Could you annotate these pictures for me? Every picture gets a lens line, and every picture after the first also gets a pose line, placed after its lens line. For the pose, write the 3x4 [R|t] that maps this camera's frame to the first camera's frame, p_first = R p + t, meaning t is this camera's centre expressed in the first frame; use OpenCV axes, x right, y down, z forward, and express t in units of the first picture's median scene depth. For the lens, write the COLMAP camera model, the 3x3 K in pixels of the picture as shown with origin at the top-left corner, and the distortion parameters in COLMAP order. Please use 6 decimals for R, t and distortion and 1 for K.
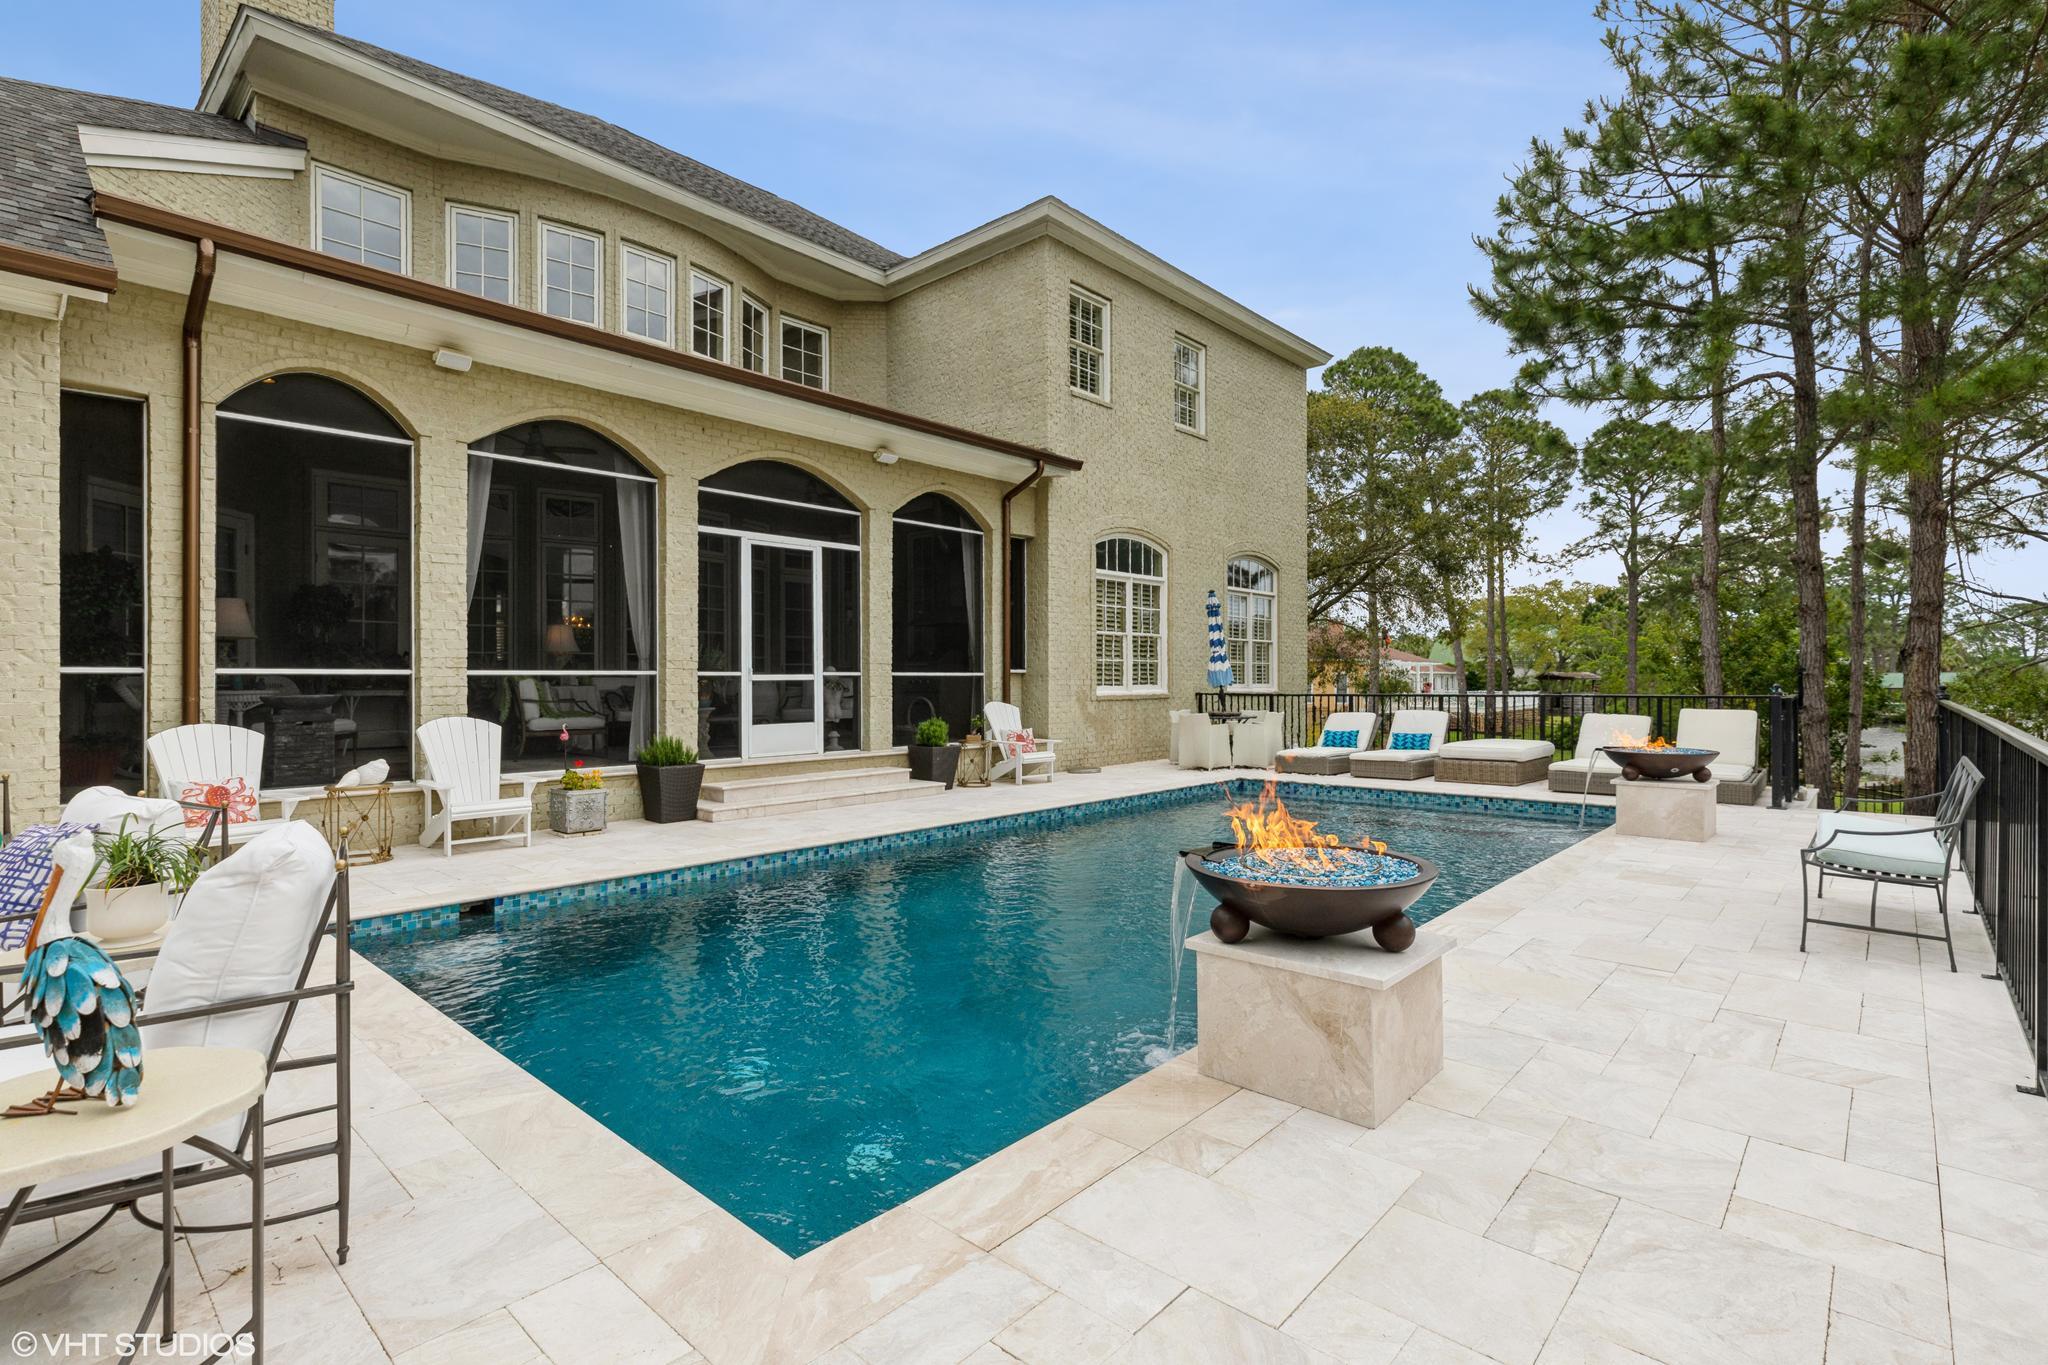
lens RADIAL K [[915.8, 0, 1022.9], [0, 915.8, 683.7], [0, 0, 1]] dist [0.002901, -0.001147]
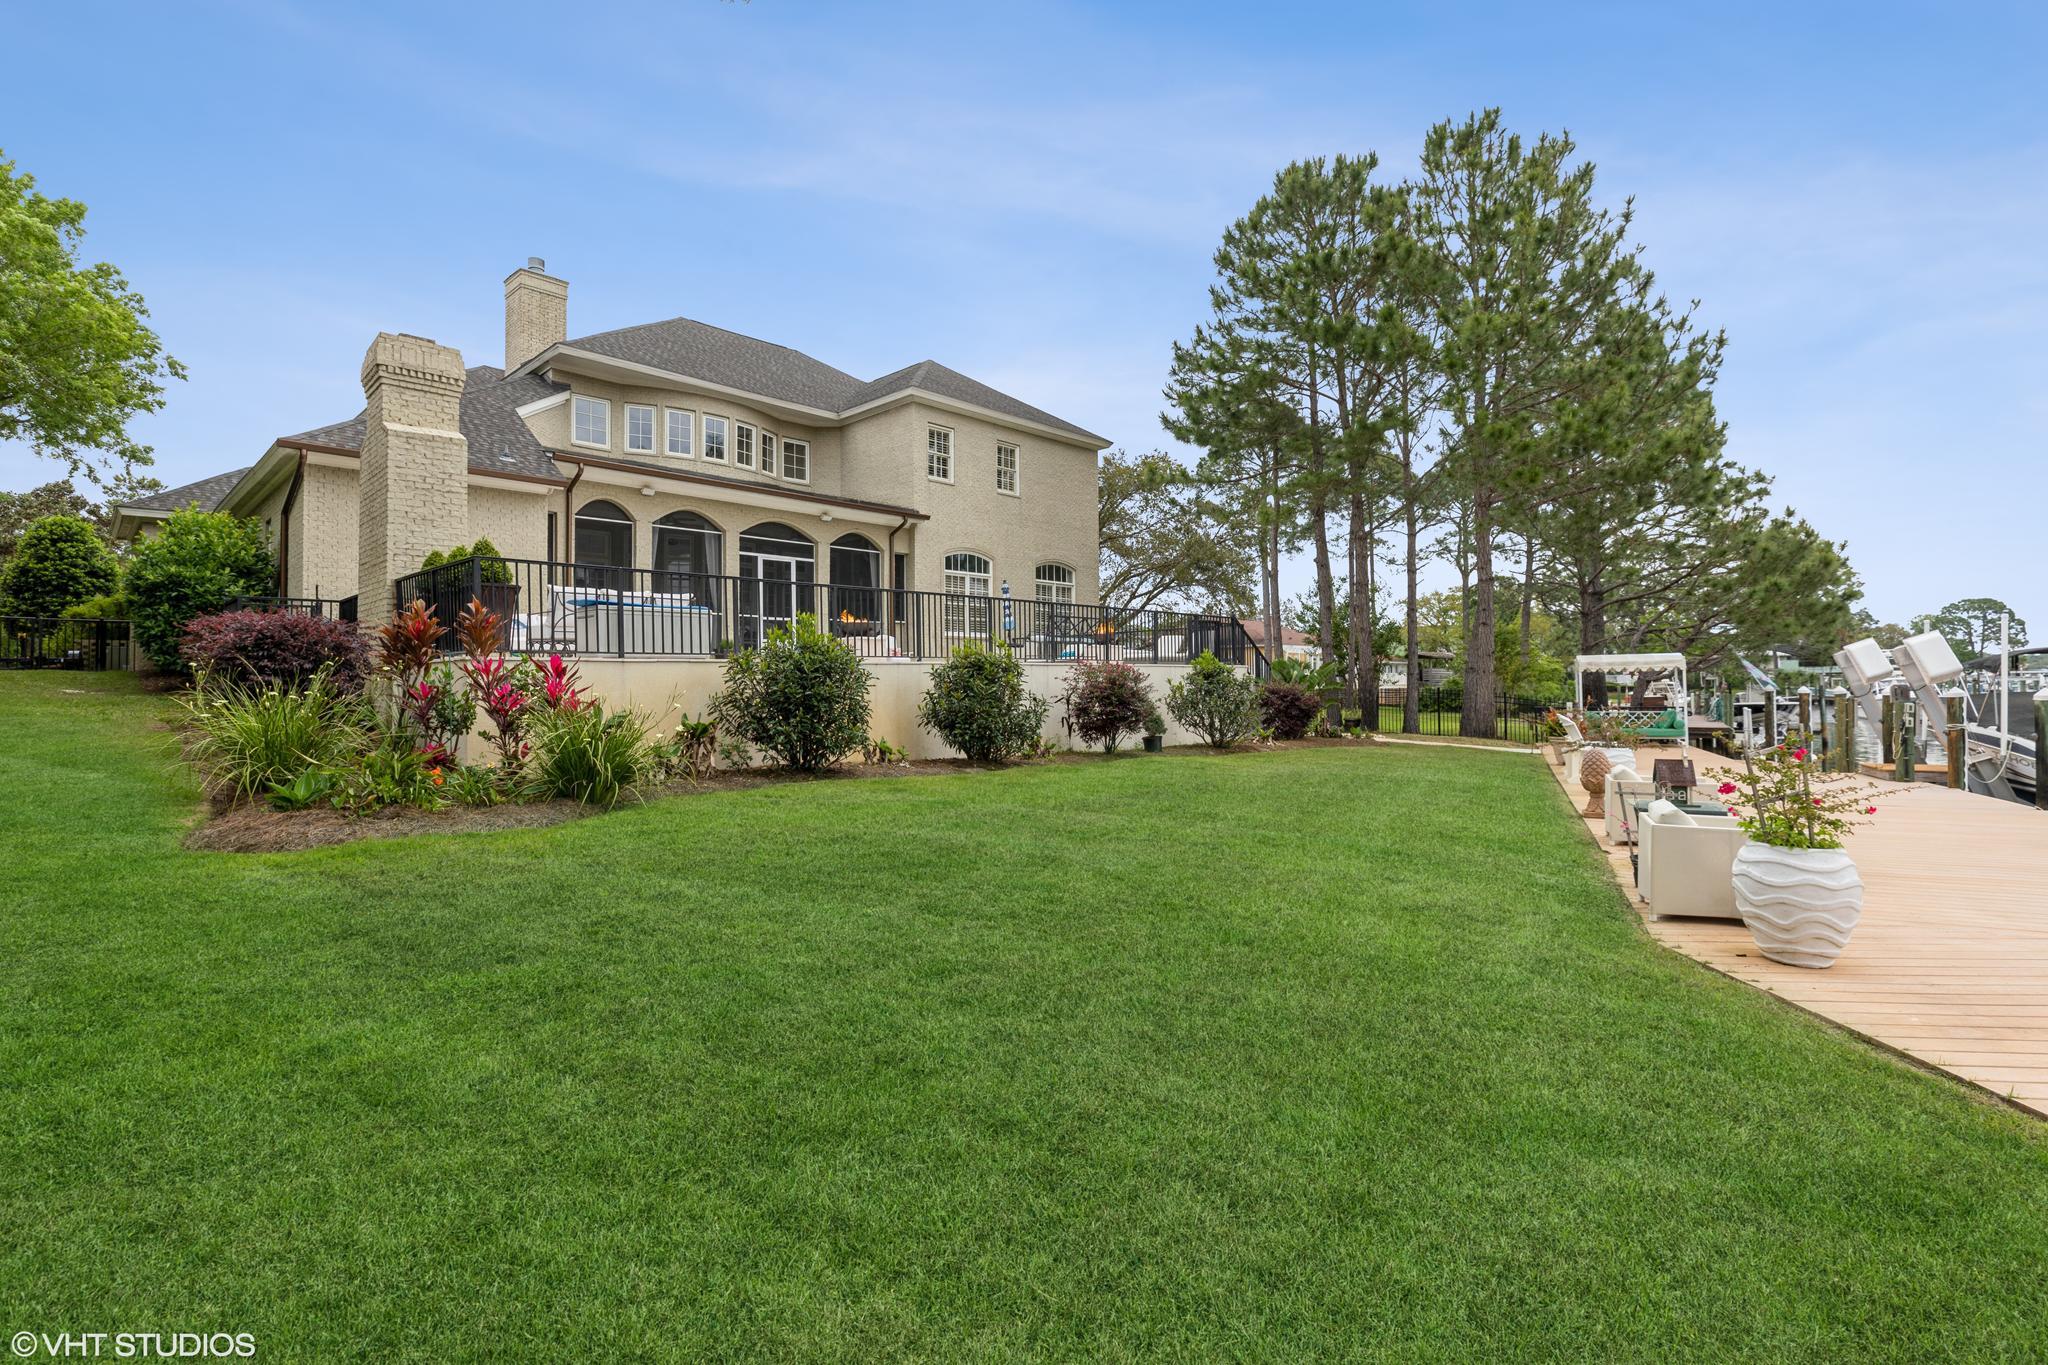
lens RADIAL K [[915.8, 0, 1025.0], [0, 915.8, 679.0], [0, 0, 1]] dist [0.002901, -0.001147]
pose [[0.999292, -0.007809, -0.036812, 0.337953], [0.007171, 0.999822, -0.017435, 0.146943], [0.036942, 0.017159, 0.999170, -0.965751]]
